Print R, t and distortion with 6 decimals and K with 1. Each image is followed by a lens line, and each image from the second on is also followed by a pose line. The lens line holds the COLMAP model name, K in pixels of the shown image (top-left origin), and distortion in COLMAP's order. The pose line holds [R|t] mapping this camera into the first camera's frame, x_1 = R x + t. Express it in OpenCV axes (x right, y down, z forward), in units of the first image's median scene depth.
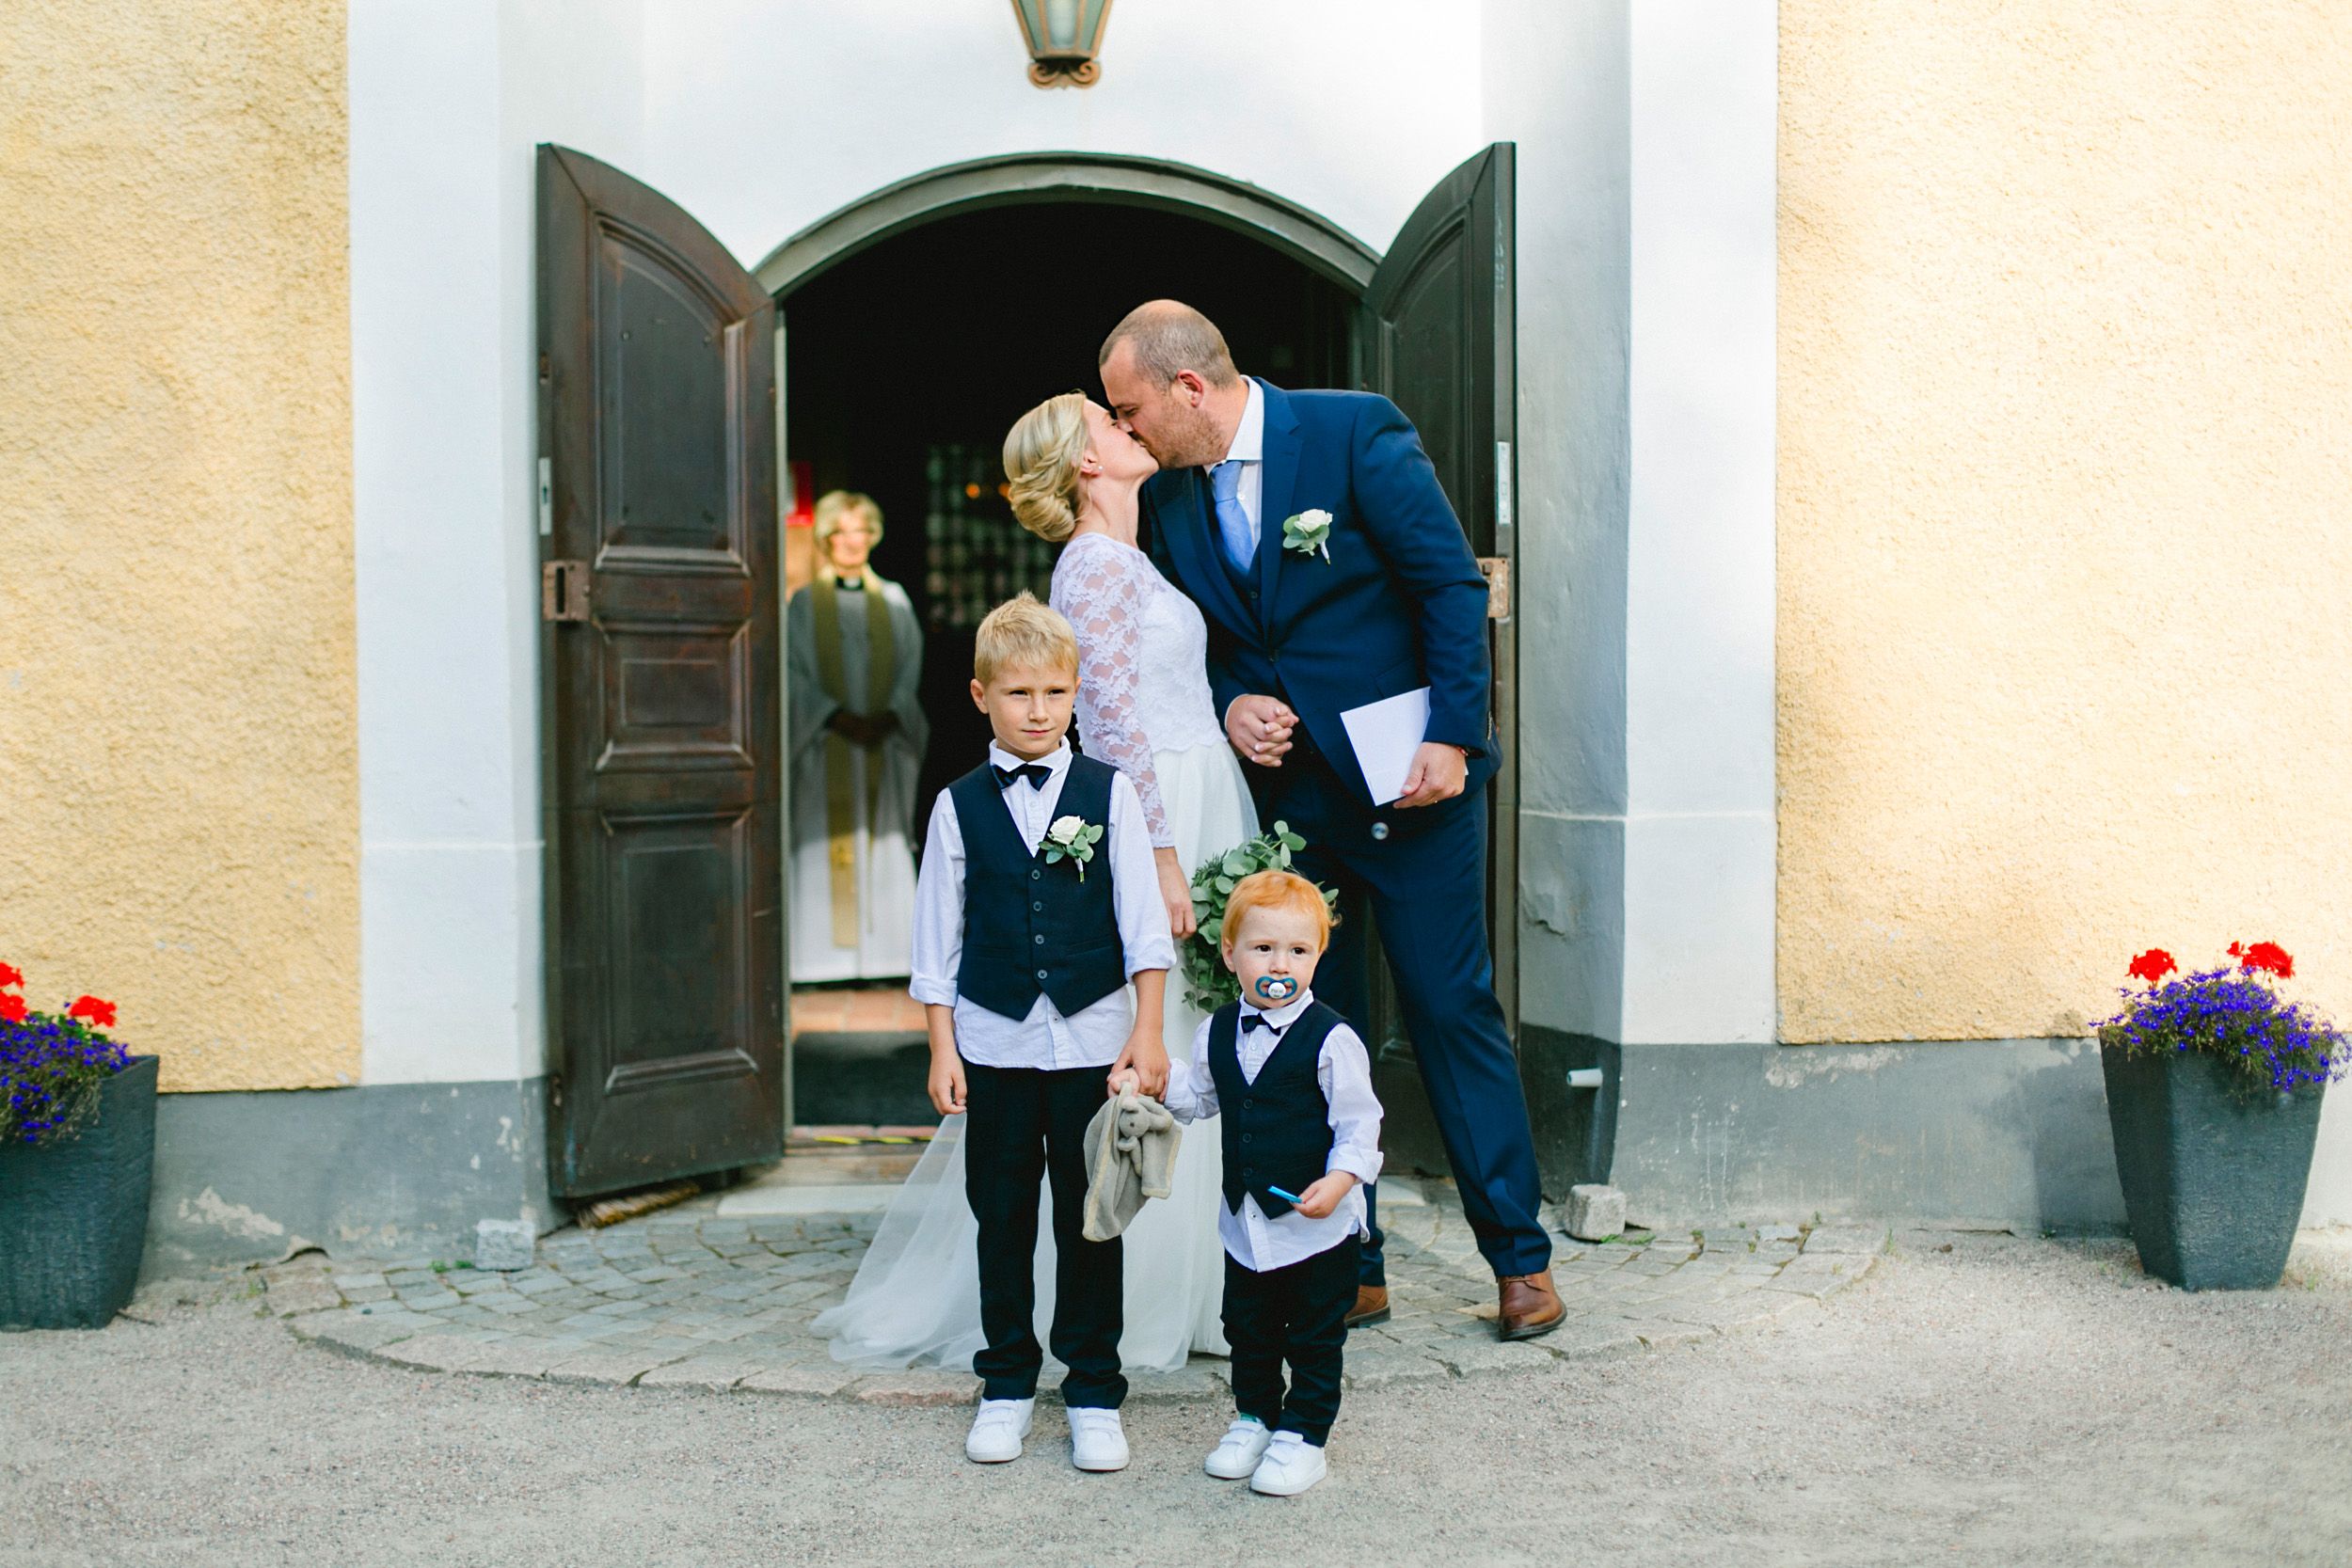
lens RADIAL K [[3648.7, 0, 1155.7], [0, 3648.7, 794.6], [0, 0, 1]] dist [0.005566, 0.000000]
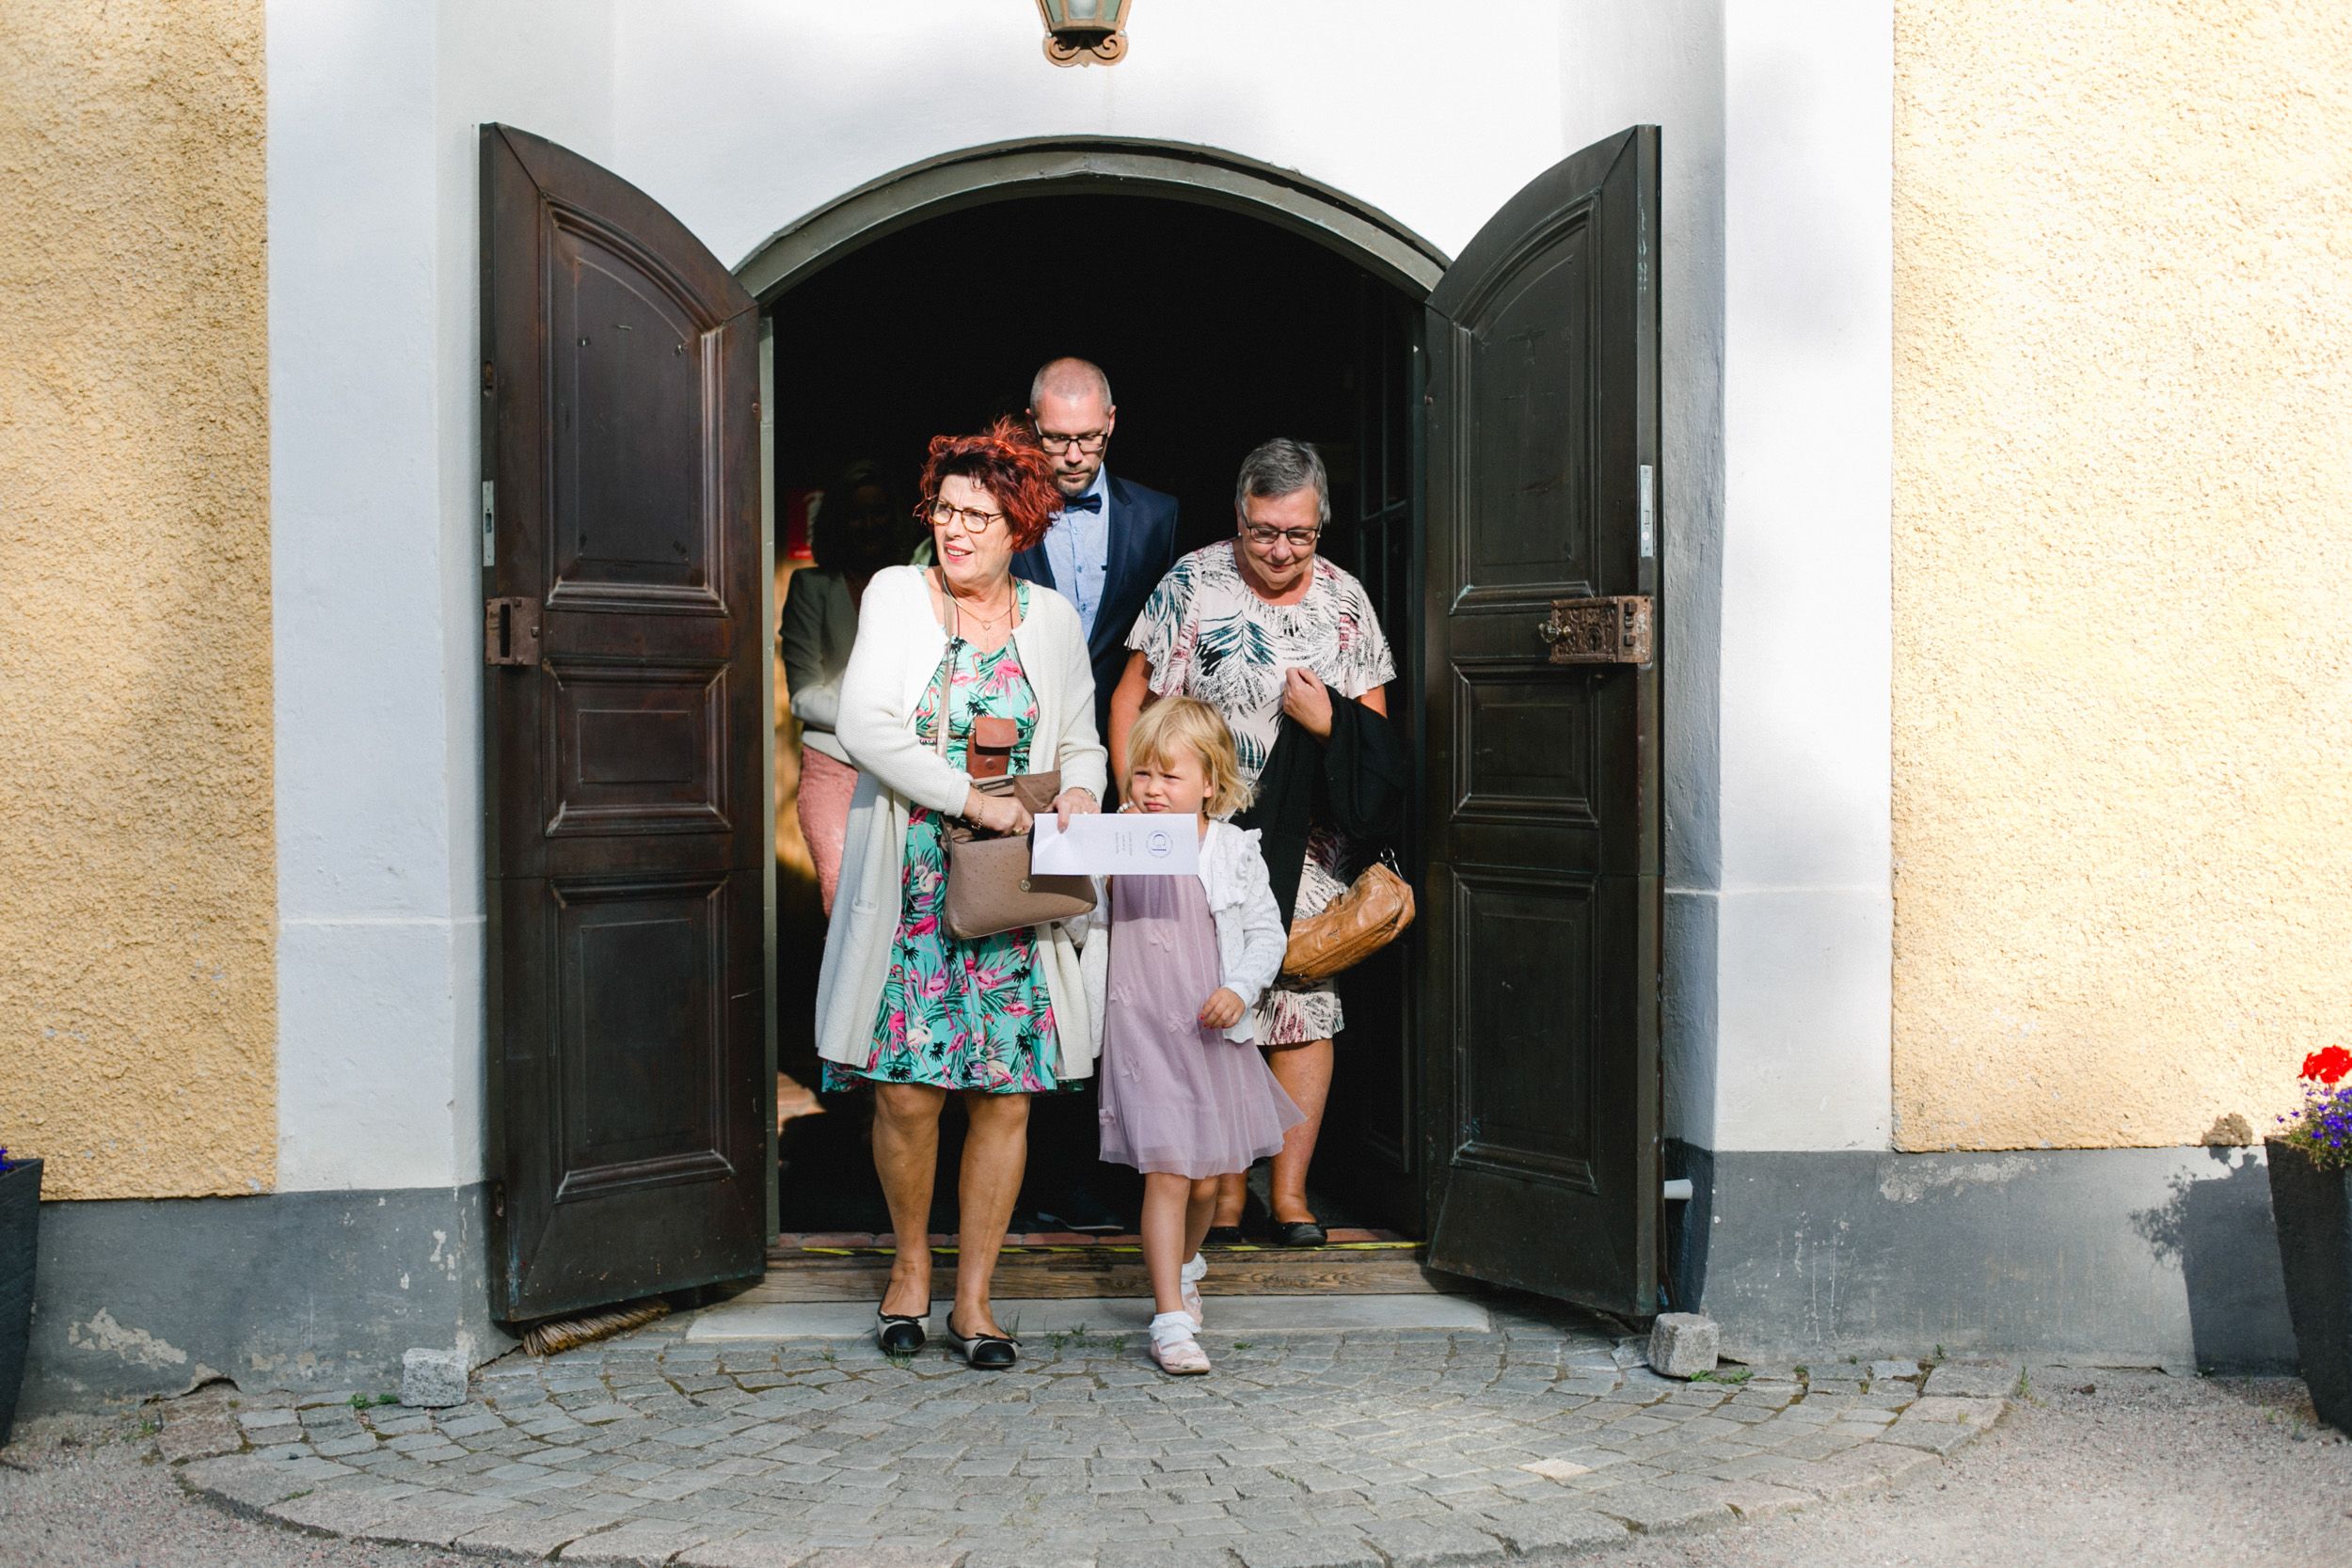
lens RADIAL K [[3648.7, 0, 1185.7], [0, 3648.7, 793.2], [0, 0, 1]] dist [0.005566, 0.000000]
pose [[0.999767, 0.002180, -0.021482, 0.019933], [-0.002425, 0.999932, -0.011387, -0.007167], [0.021456, 0.011436, 0.999704, 0.123903]]
